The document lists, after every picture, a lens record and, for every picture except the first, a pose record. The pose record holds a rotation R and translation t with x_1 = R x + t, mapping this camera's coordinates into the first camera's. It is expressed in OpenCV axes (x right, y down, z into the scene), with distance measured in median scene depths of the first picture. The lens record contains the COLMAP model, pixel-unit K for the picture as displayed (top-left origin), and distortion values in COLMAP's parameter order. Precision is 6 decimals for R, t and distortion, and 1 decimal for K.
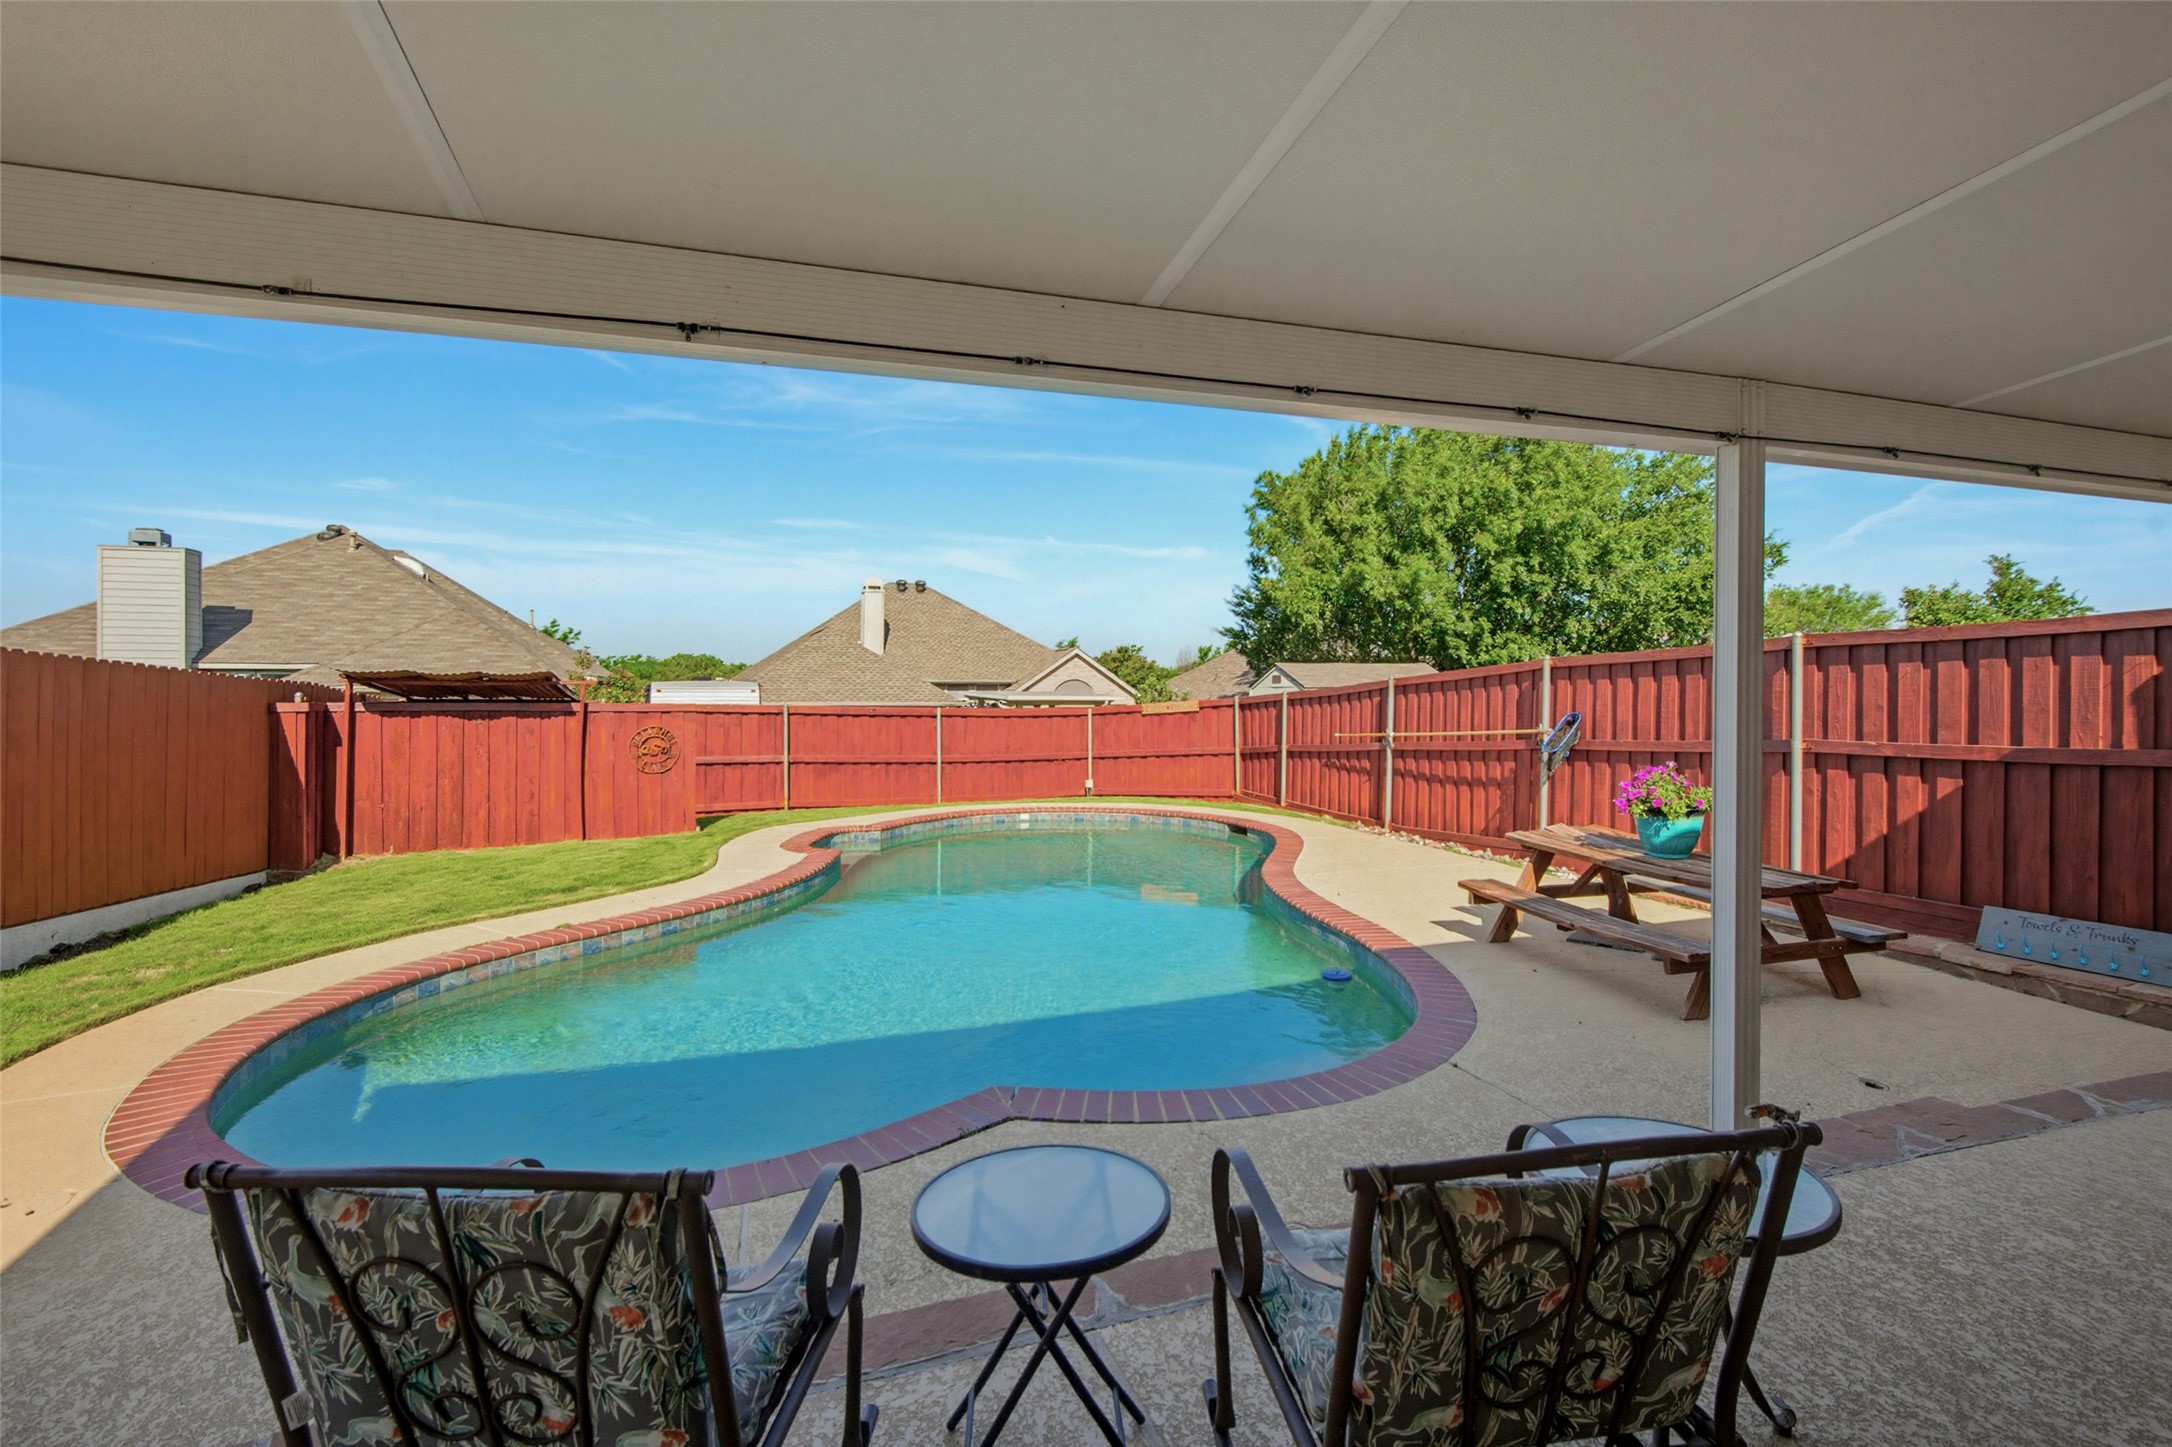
lens RADIAL K [[1007.2, 0, 1043.6], [0, 1007.2, 679.4], [0, 0, 1]] dist [0.005045, -0.000858]
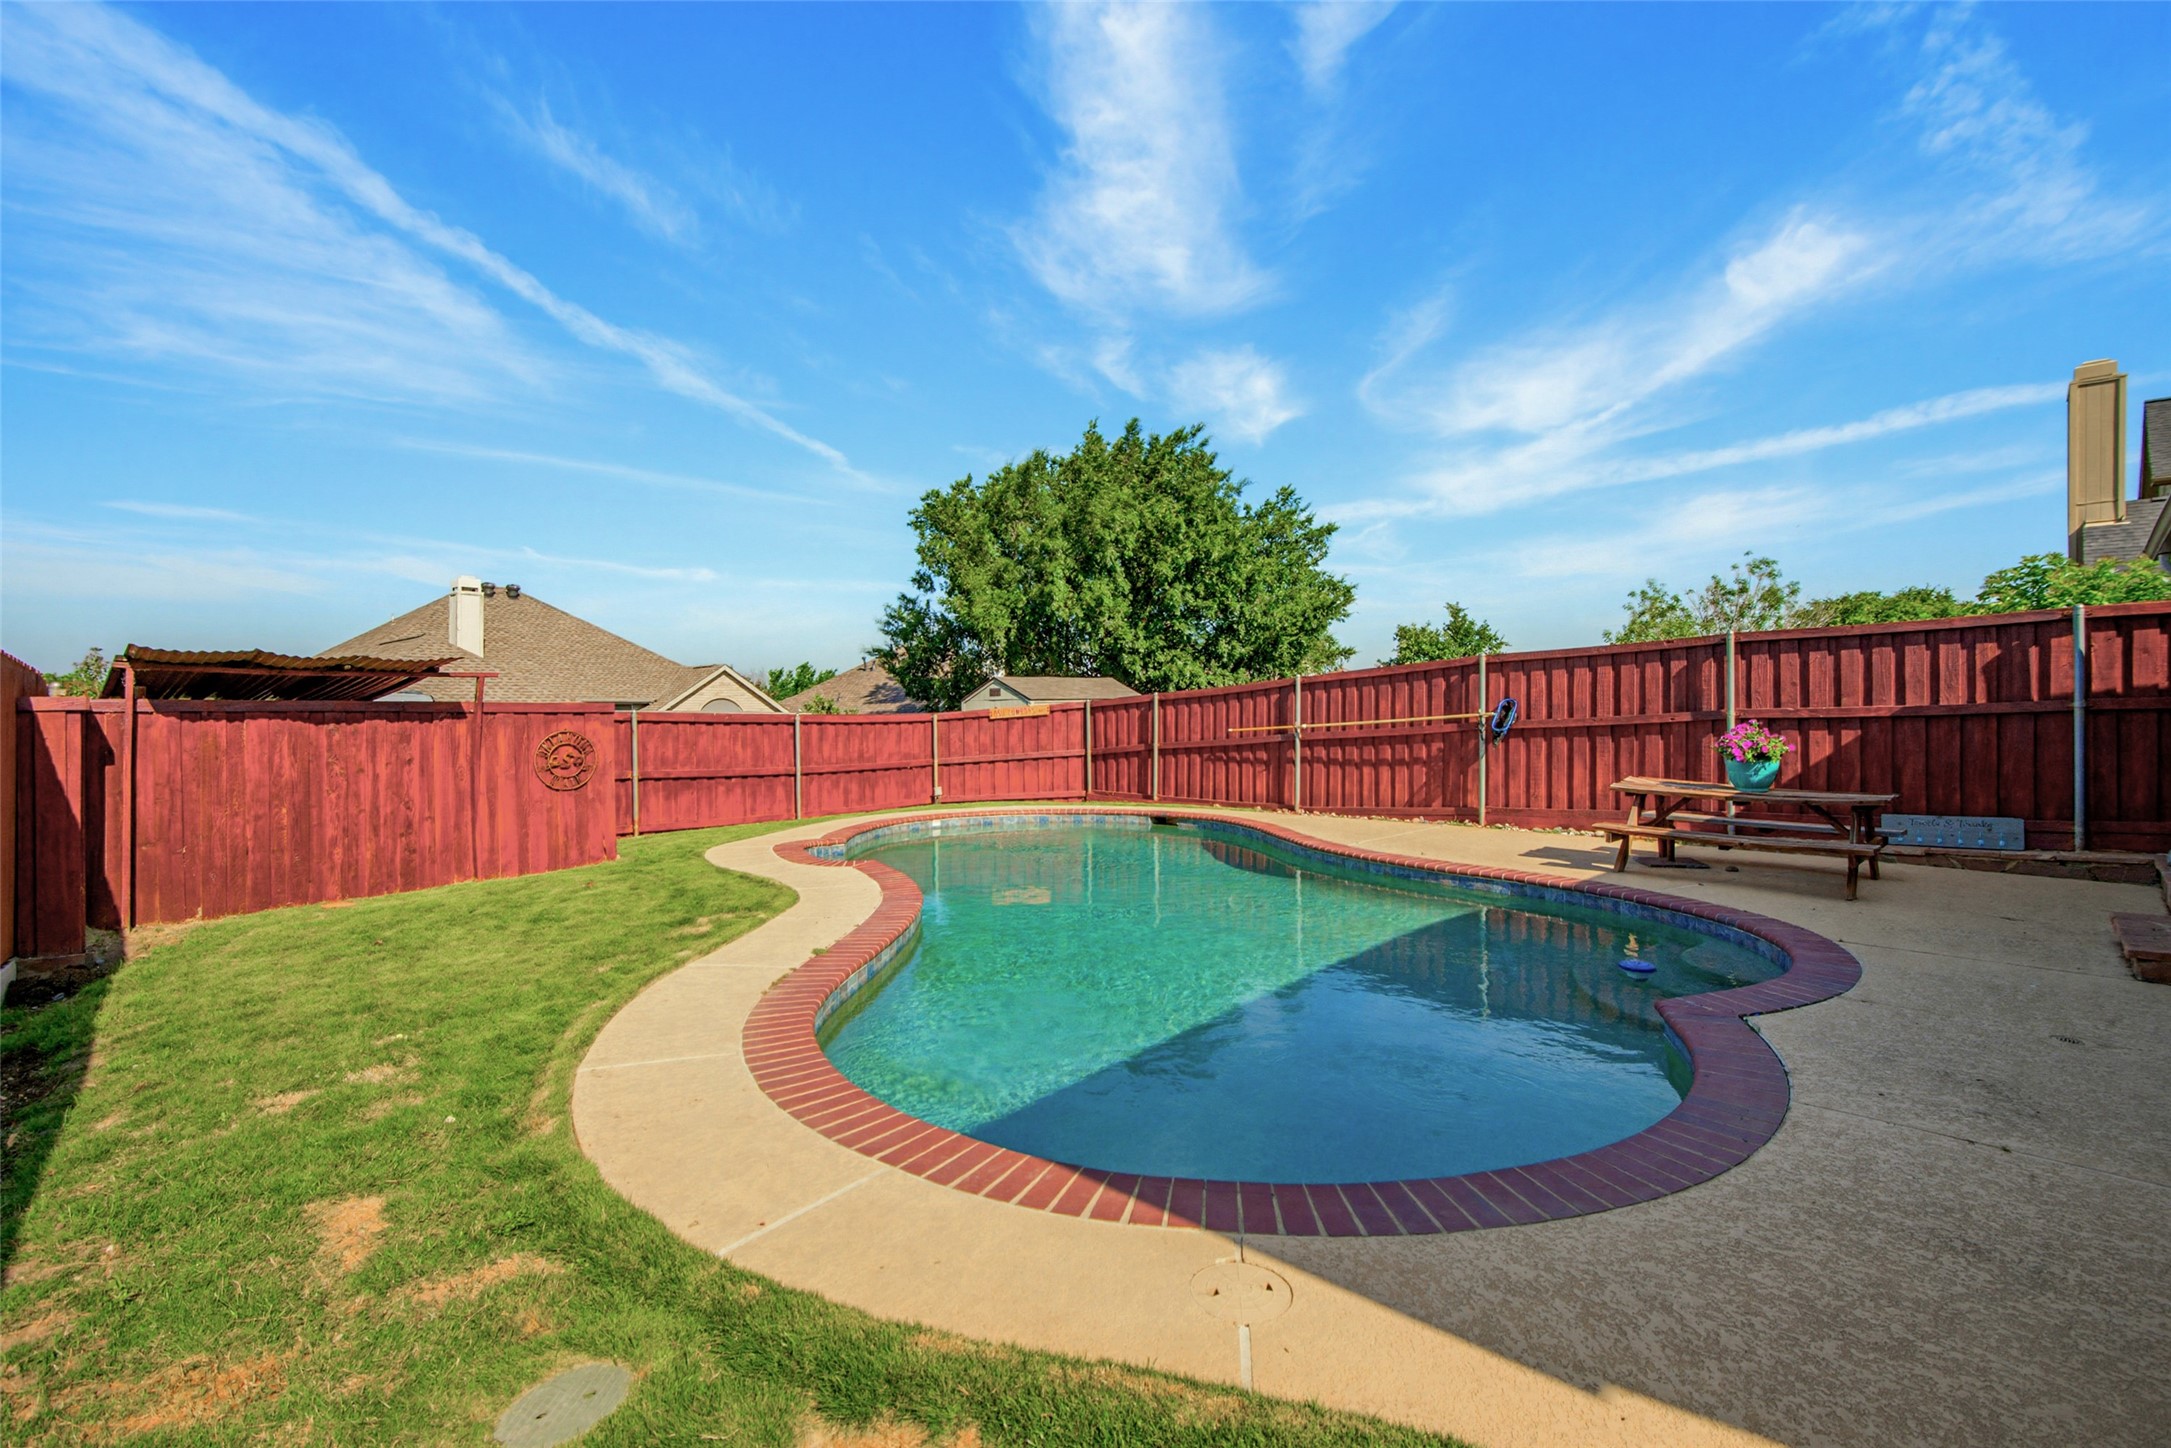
lens RADIAL K [[1006.8, 0, 1065.8], [0, 1006.8, 715.7], [0, 0, 1]] dist [0.005045, -0.000858]
pose [[0.892525, -0.011050, 0.450862, -0.375112], [0.006247, 0.999907, 0.012140, 0.025693], [-0.450954, -0.008019, 0.892511, 0.105722]]
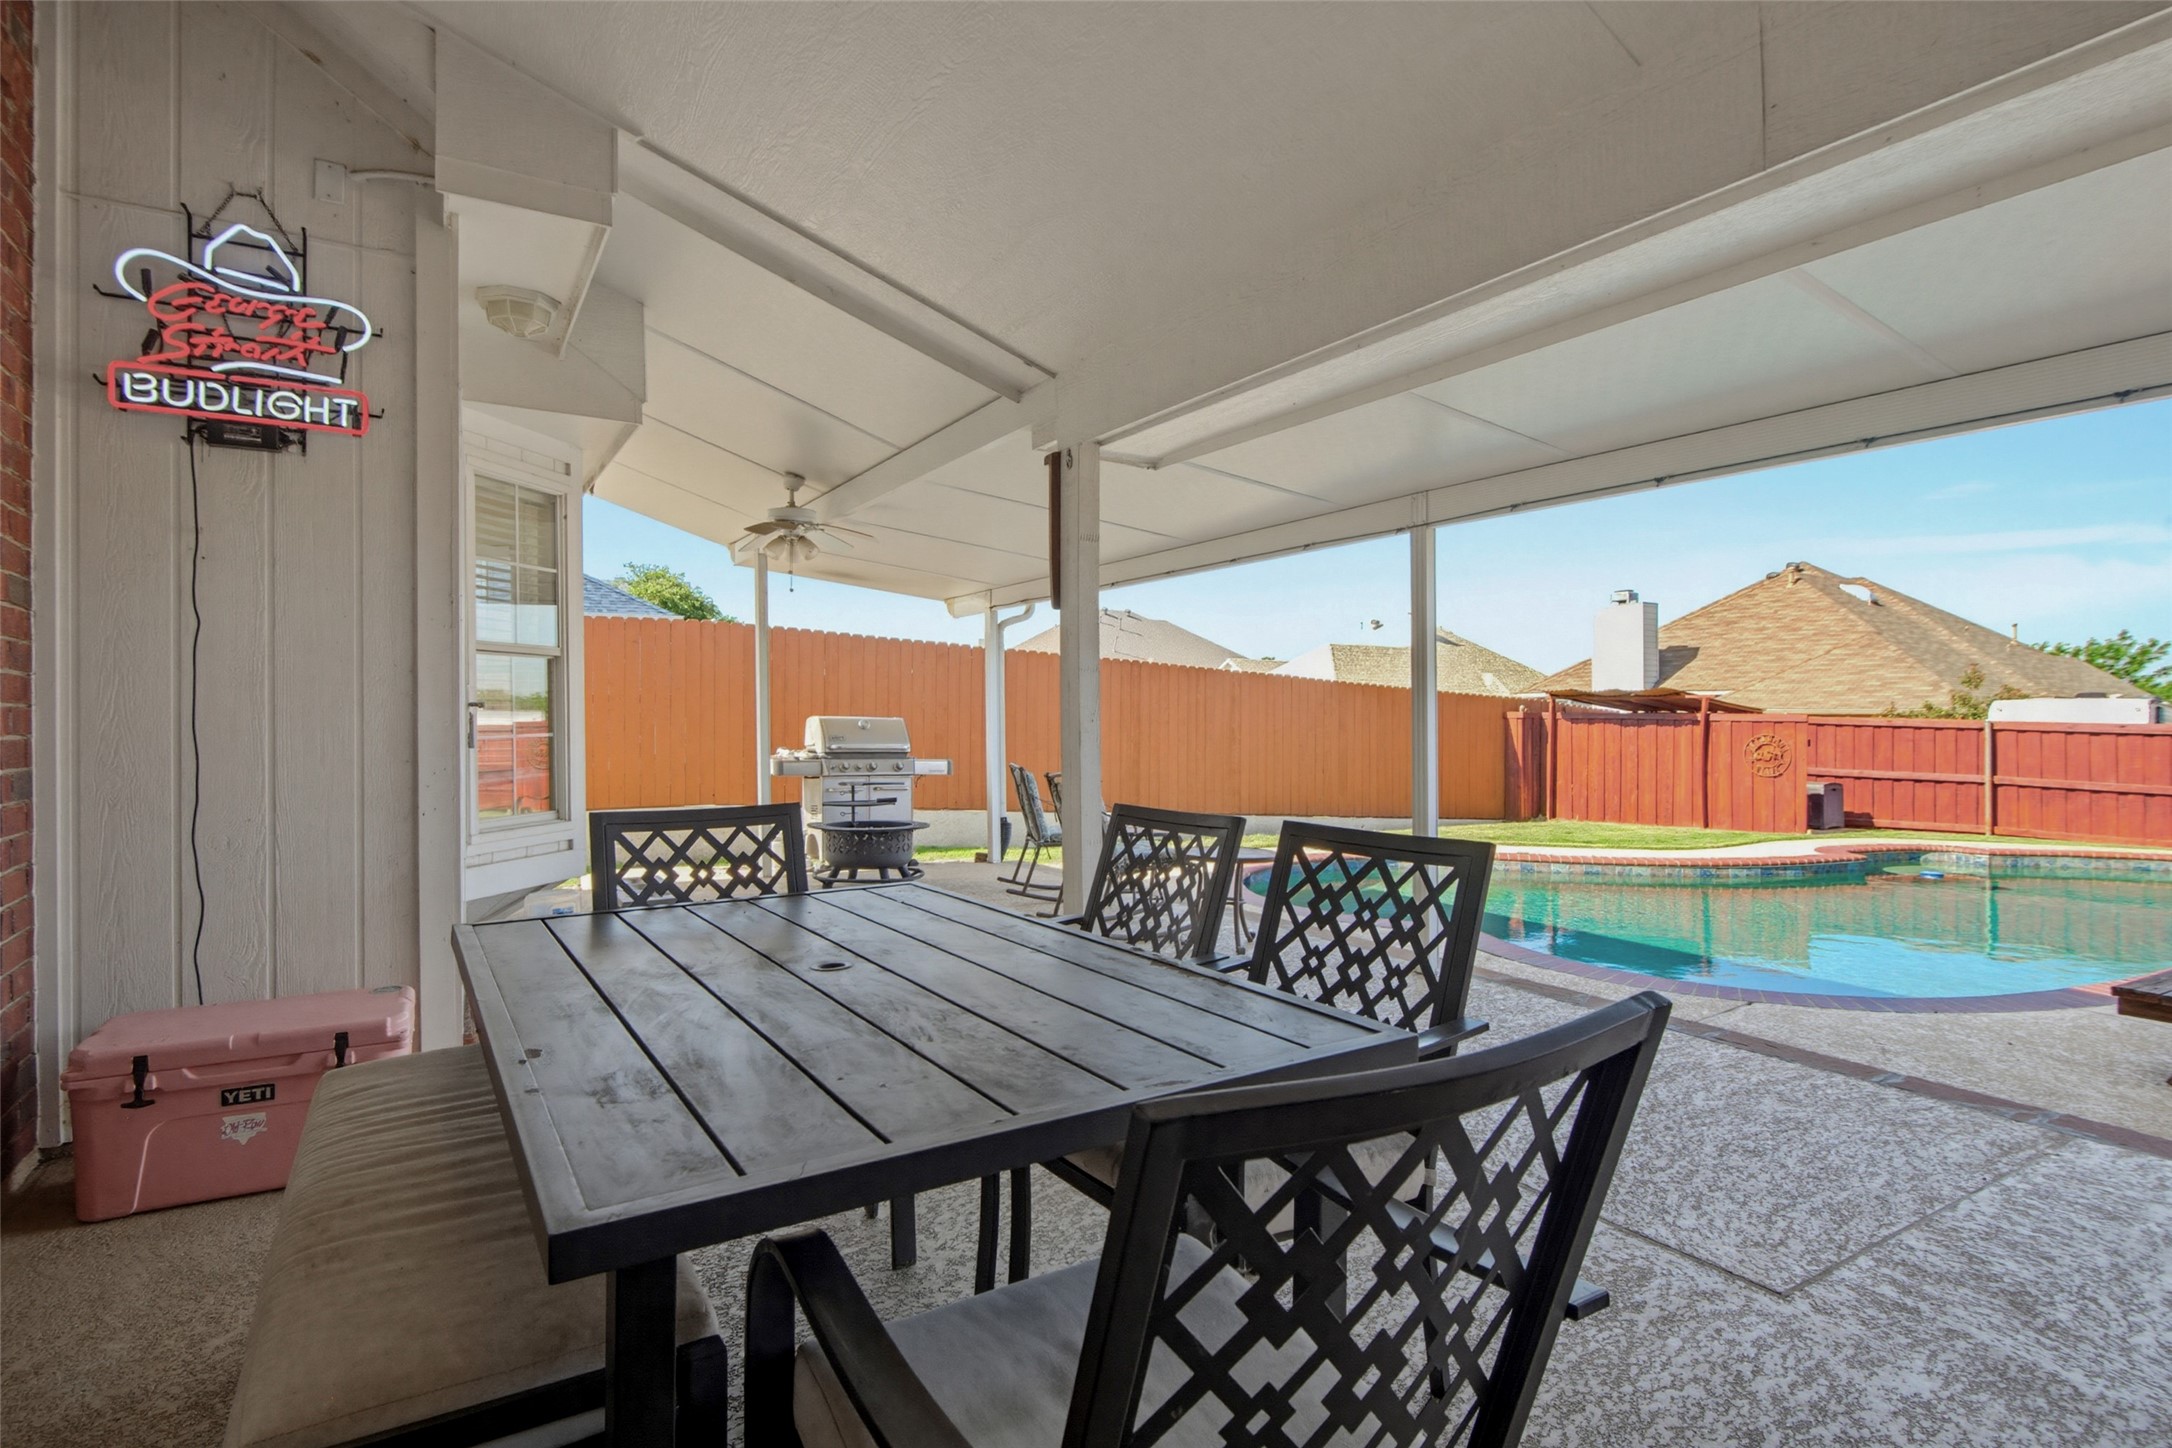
lens RADIAL K [[1091.5, 0, 1090.6], [0, 1091.5, 722.5], [0, 0, 1]] dist [-0.002156, -0.000037]
pose [[0.224568, 0.004915, -0.974446, 0.594086], [0.002344, 0.999982, 0.005585, 0.023553], [0.974456, -0.003538, 0.224553, -0.000481]]
